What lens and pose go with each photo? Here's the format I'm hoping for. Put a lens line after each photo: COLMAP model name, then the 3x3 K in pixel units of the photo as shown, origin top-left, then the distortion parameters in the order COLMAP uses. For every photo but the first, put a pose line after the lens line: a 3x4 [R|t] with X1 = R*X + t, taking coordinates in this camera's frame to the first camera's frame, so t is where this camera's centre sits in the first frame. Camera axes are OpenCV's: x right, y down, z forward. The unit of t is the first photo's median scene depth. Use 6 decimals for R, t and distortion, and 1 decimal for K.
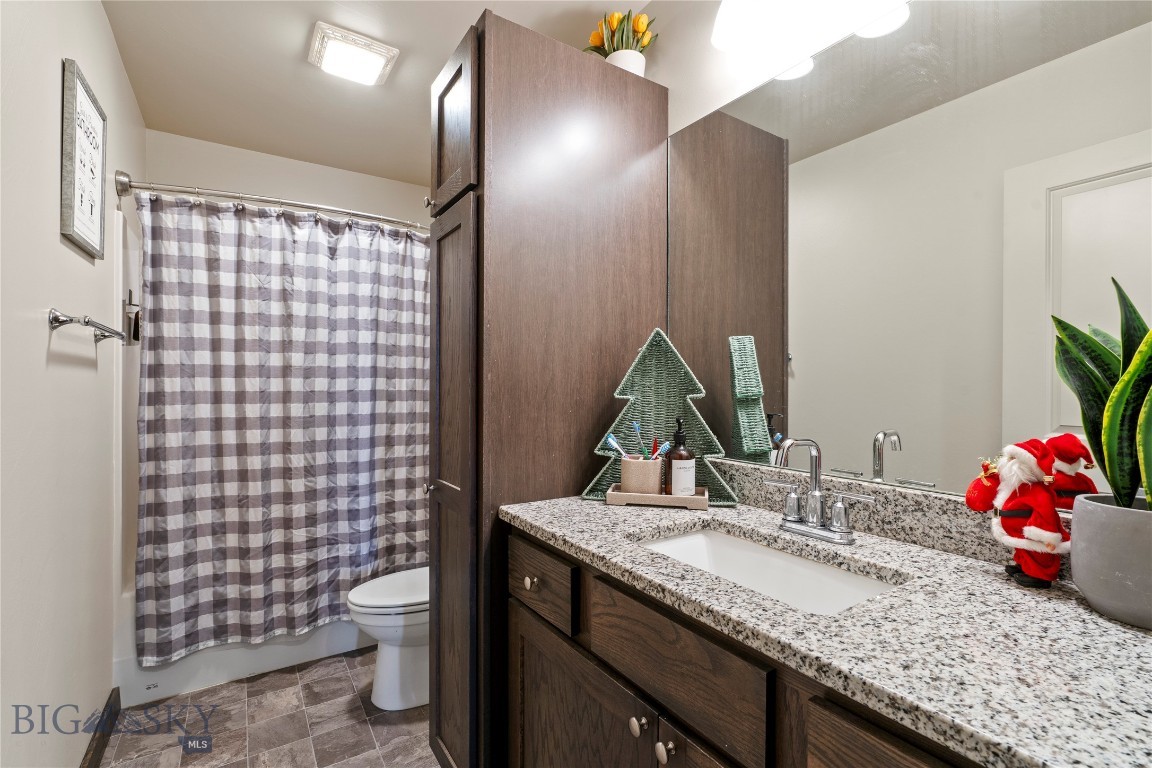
lens RADIAL K [[522.6, 0, 577.5], [0, 522.6, 388.1], [0, 0, 1]] dist [-0.008476, 0.000694]
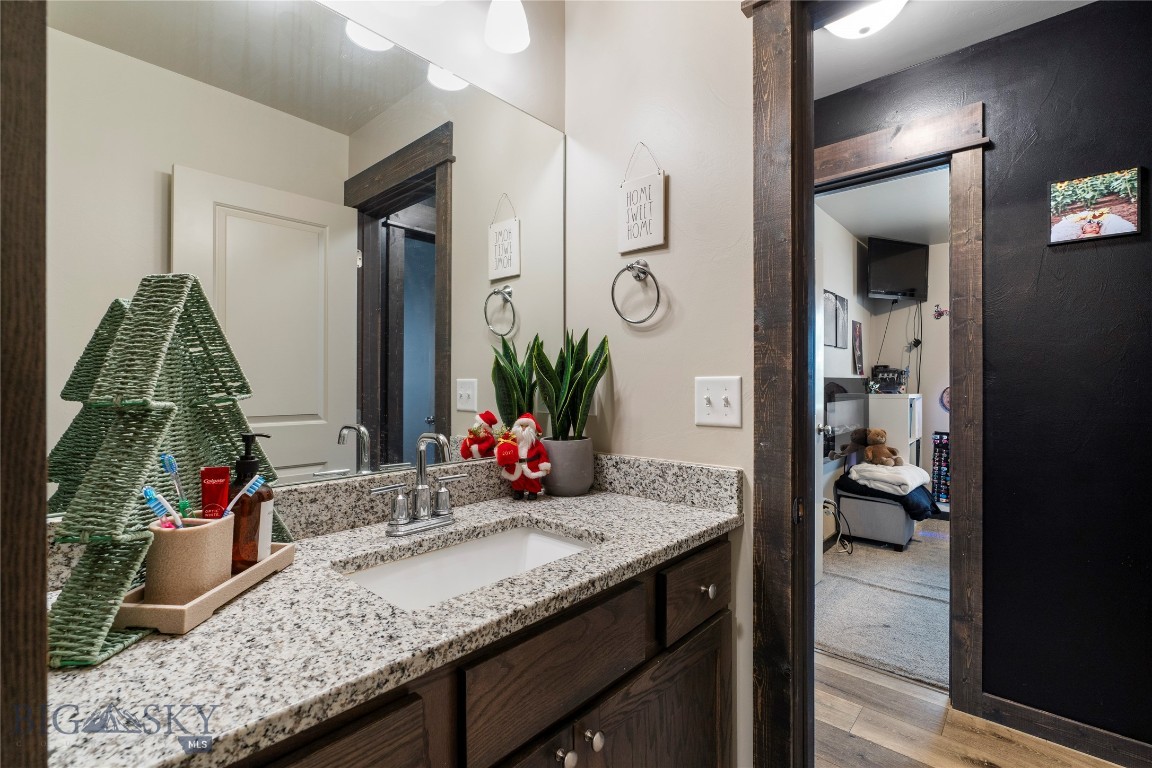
lens RADIAL K [[522.6, 0, 577.5], [0, 522.6, 388.1], [0, 0, 1]] dist [-0.008476, 0.000694]
pose [[-0.266881, -0.009713, 0.963681, -0.715314], [0.003886, 0.999930, 0.011154, -0.000304], [-0.963722, 0.006722, -0.266824, 1.166473]]
